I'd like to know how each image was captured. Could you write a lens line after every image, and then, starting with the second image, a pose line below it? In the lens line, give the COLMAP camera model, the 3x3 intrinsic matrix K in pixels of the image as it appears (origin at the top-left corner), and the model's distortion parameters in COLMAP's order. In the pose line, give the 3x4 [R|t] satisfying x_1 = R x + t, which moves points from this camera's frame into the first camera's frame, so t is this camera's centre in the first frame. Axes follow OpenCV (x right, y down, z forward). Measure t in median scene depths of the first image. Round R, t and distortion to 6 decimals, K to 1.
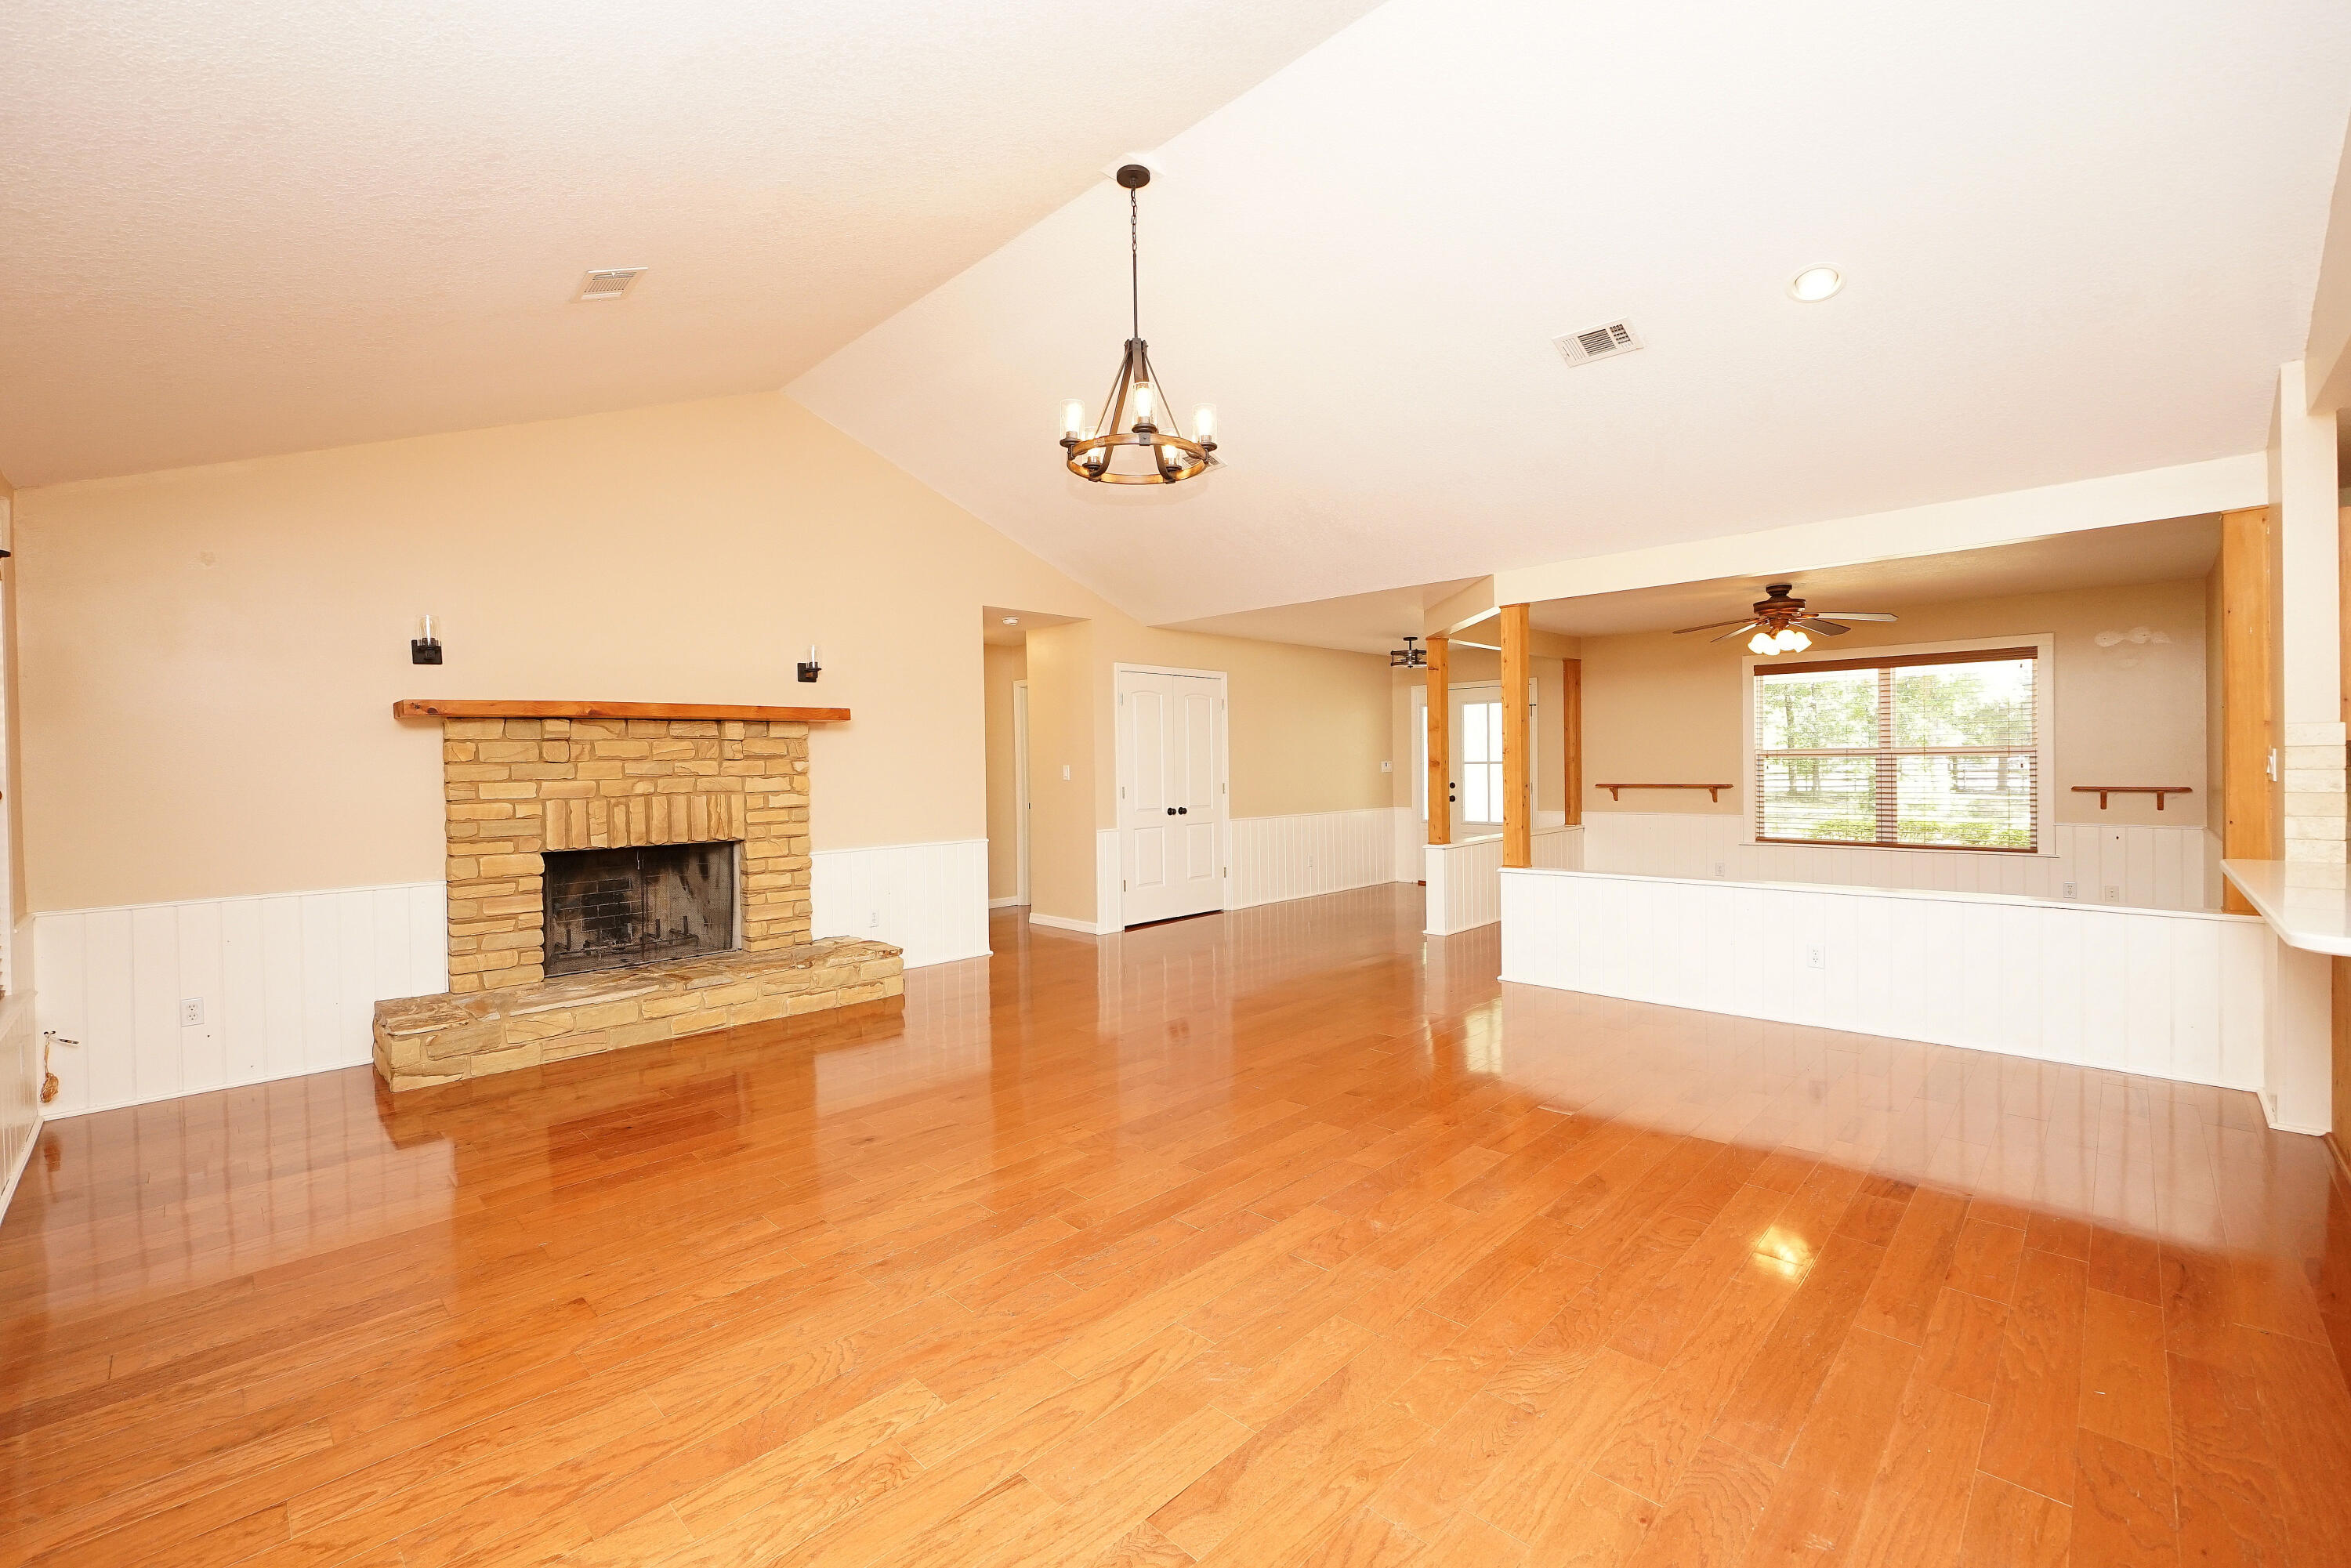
lens RADIAL K [[984.8, 0, 1156.4], [0, 984.8, 775.1], [0, 0, 1]] dist [-0.017074, 0.005987]
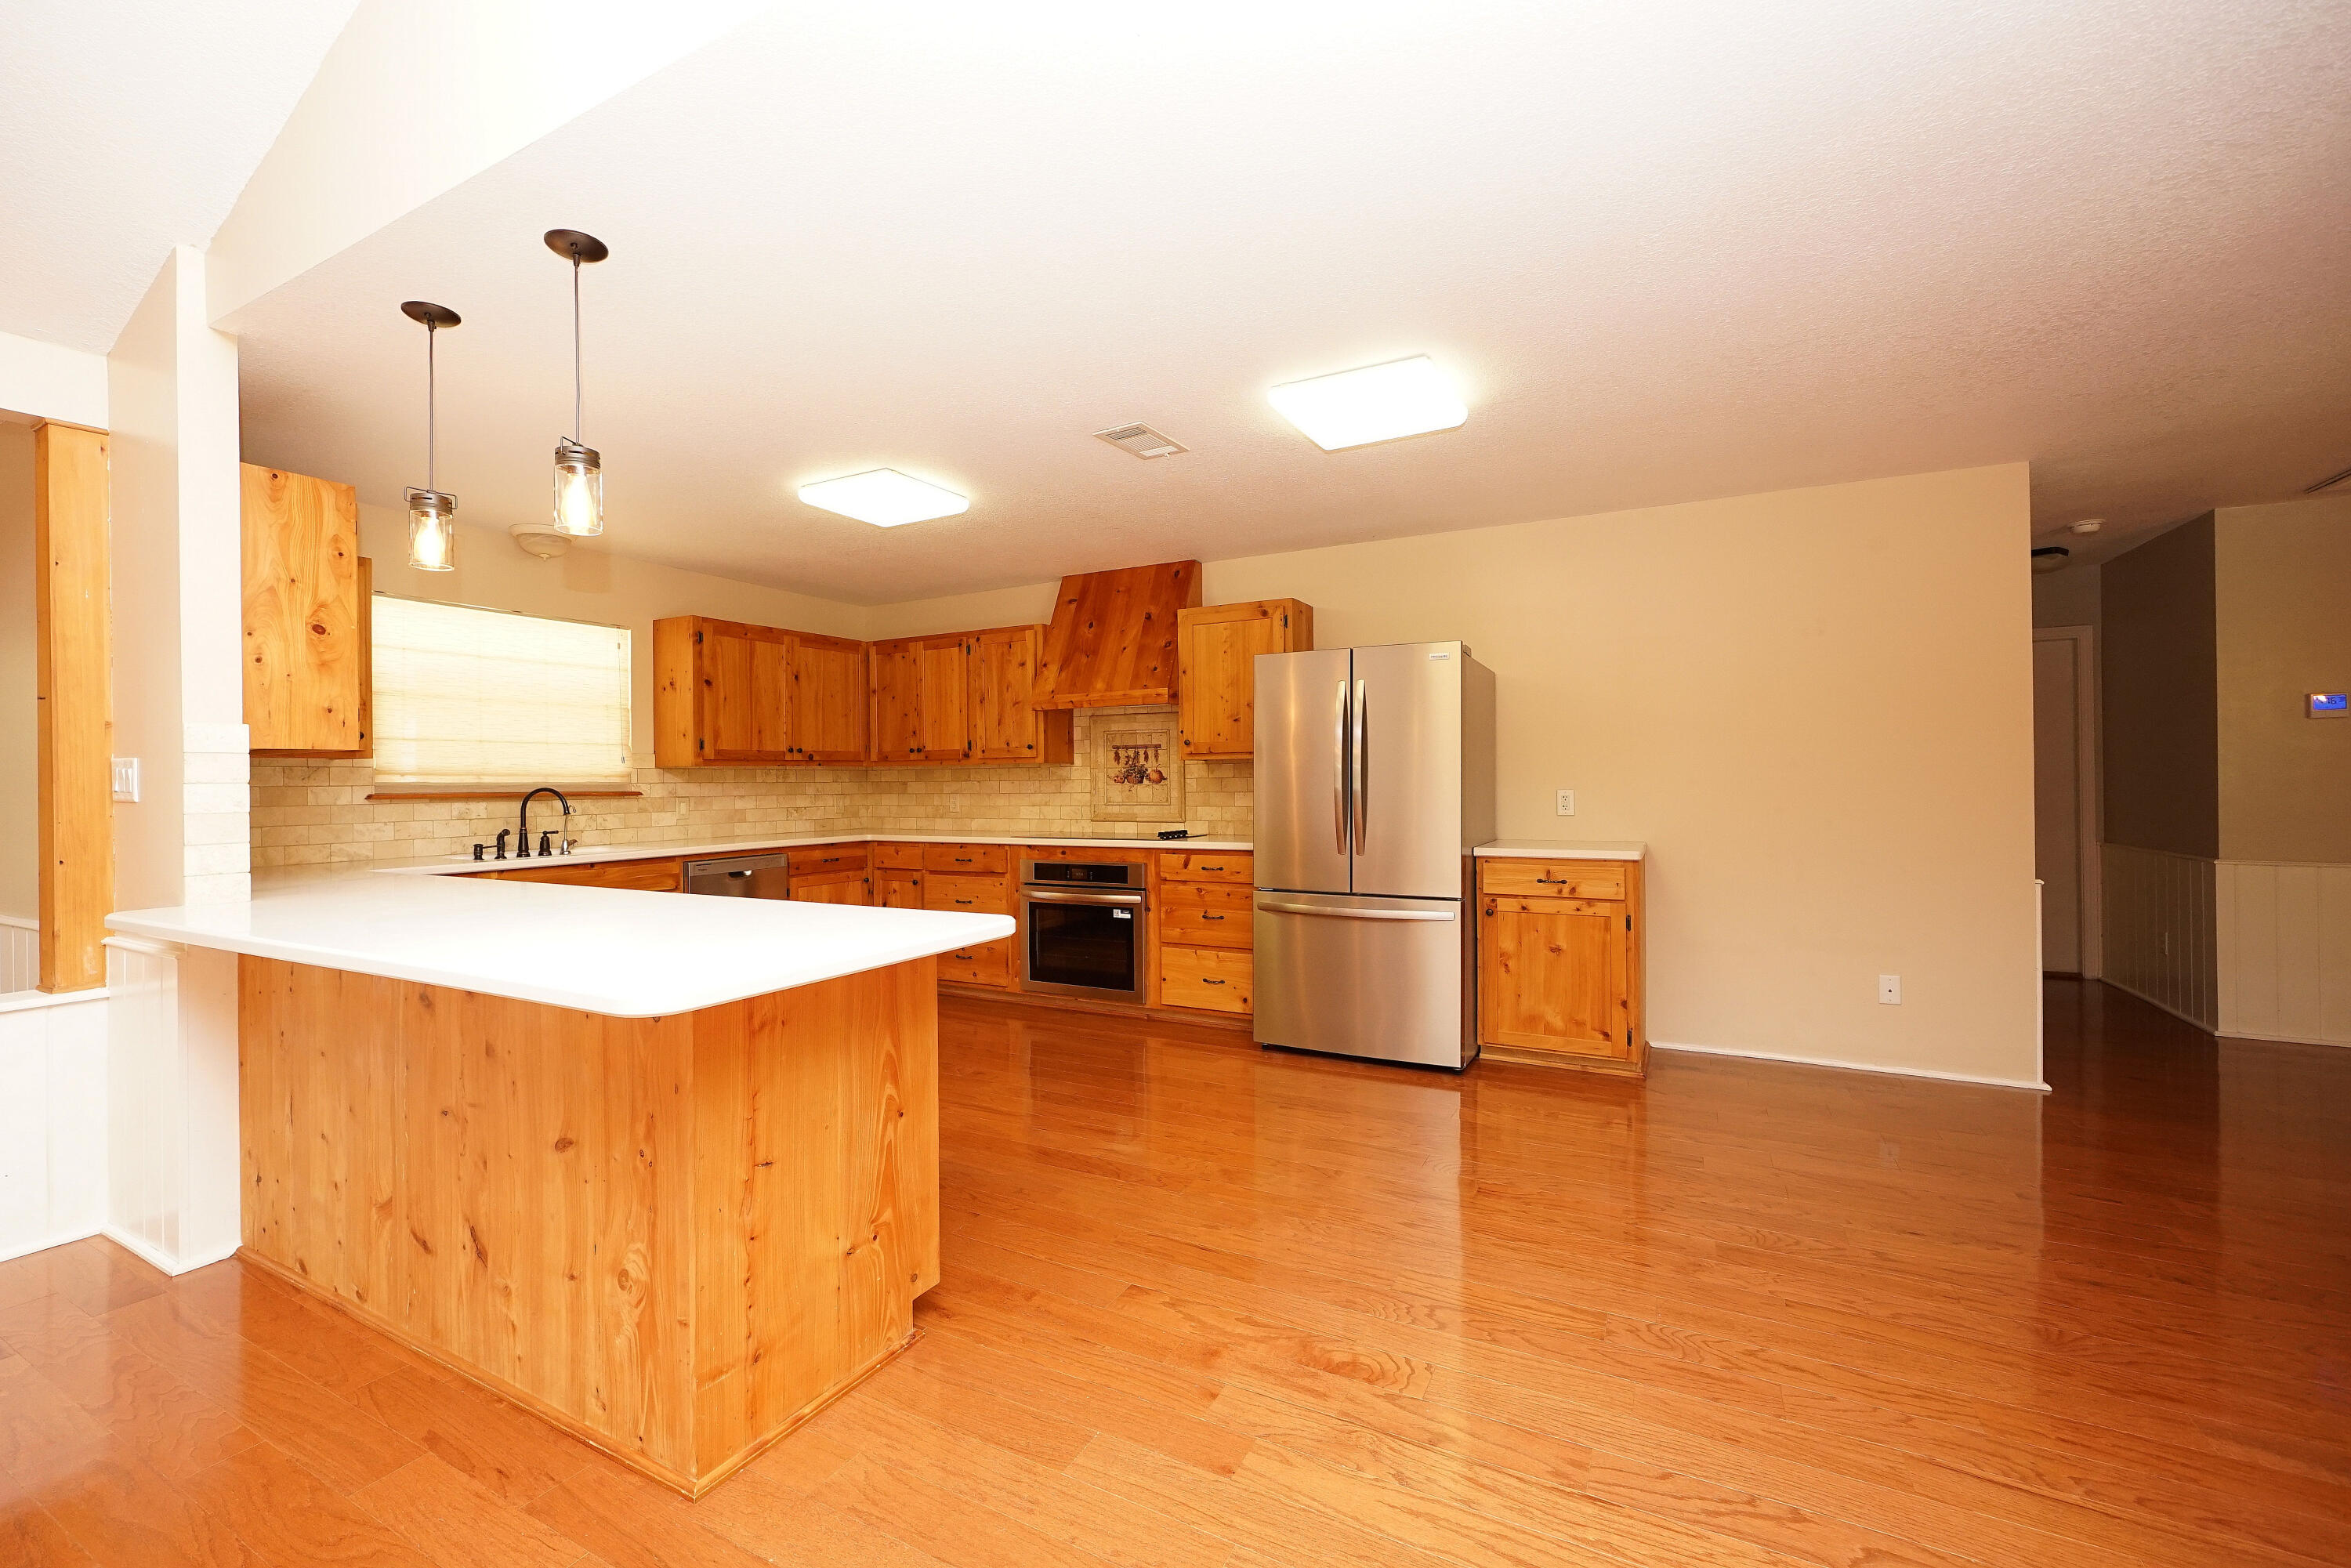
lens RADIAL K [[982.0, 0, 1145.2], [0, 982.0, 776.2], [0, 0, 1]] dist [-0.011365, 0.003702]
pose [[-0.275852, 0.018814, 0.961016, 0.119198], [0.023903, 0.999633, -0.012709, 0.007652], [-0.960903, 0.019466, -0.276200, 0.247005]]
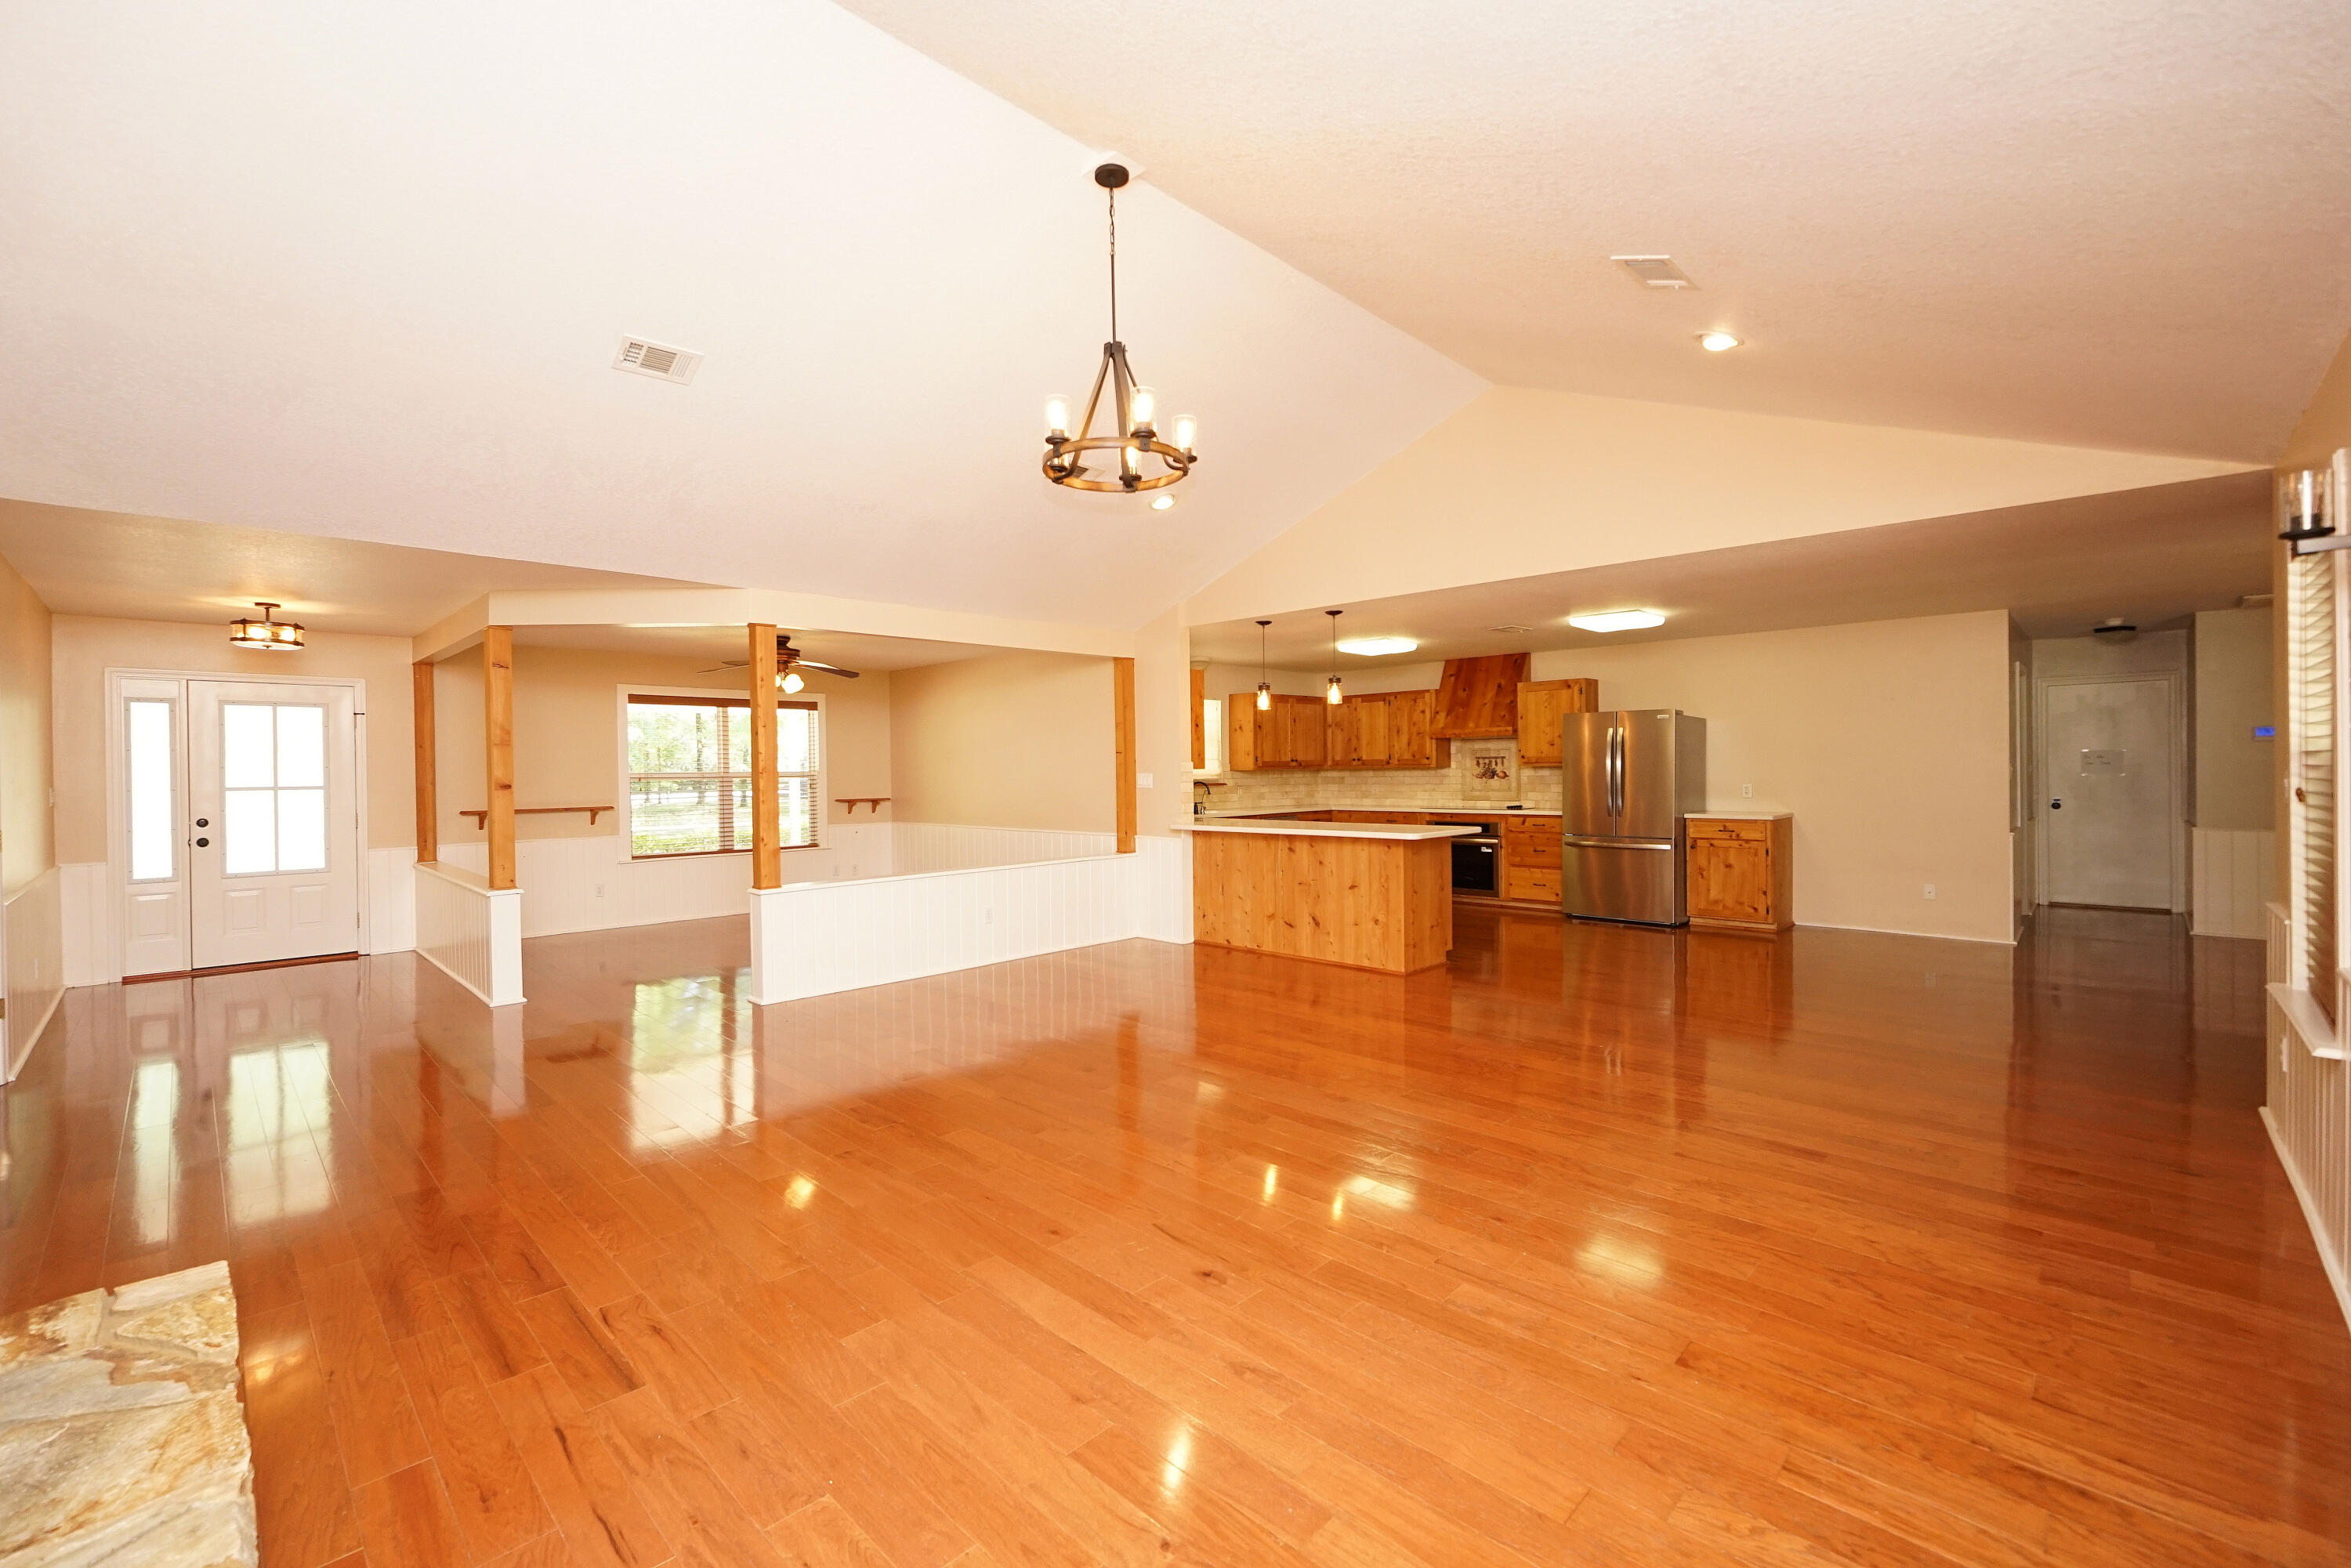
lens RADIAL K [[970.5, 0, 1155.9], [0, 970.5, 772.7], [0, 0, 1]] dist [-0.018375, 0.005640]
pose [[0.002867, 0.008494, 0.999960, -0.525188], [0.022933, 0.999700, -0.008558, -0.004868], [-0.999733, 0.022956, 0.002671, 0.519652]]
